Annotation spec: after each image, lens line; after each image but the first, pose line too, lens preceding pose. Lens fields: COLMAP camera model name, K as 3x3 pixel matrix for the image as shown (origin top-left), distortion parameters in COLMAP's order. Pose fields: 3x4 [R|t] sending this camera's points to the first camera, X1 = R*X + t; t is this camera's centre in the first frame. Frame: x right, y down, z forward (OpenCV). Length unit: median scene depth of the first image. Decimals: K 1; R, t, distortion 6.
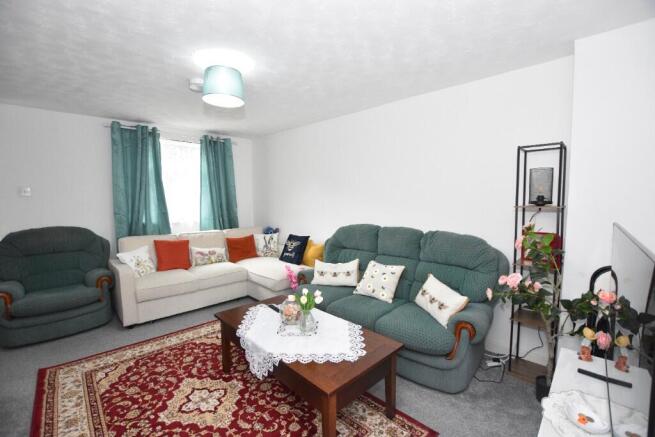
lens RADIAL K [[289.1, 0, 325.7], [0, 289.1, 219.7], [0, 0, 1]] dist [-0.015547, 0.001041]
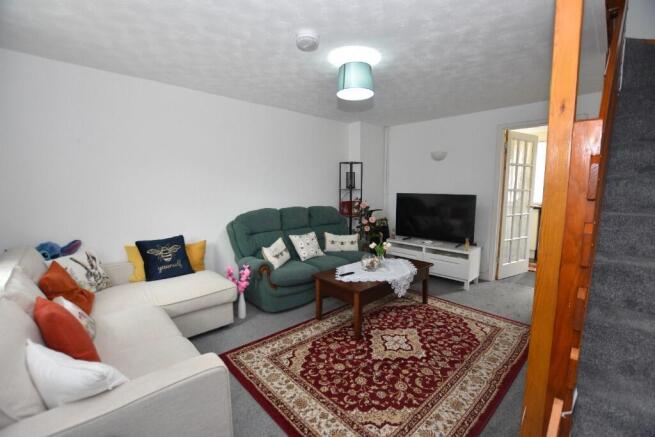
lens RADIAL K [[289.1, 0, 325.8], [0, 289.1, 217.4], [0, 0, 1]] dist [-0.015547, 0.001041]
pose [[0.010346, -0.095042, 0.995420, -1.491723], [0.076088, 0.992662, 0.093988, -0.061265], [-0.997047, 0.074767, 0.017501, 1.128557]]
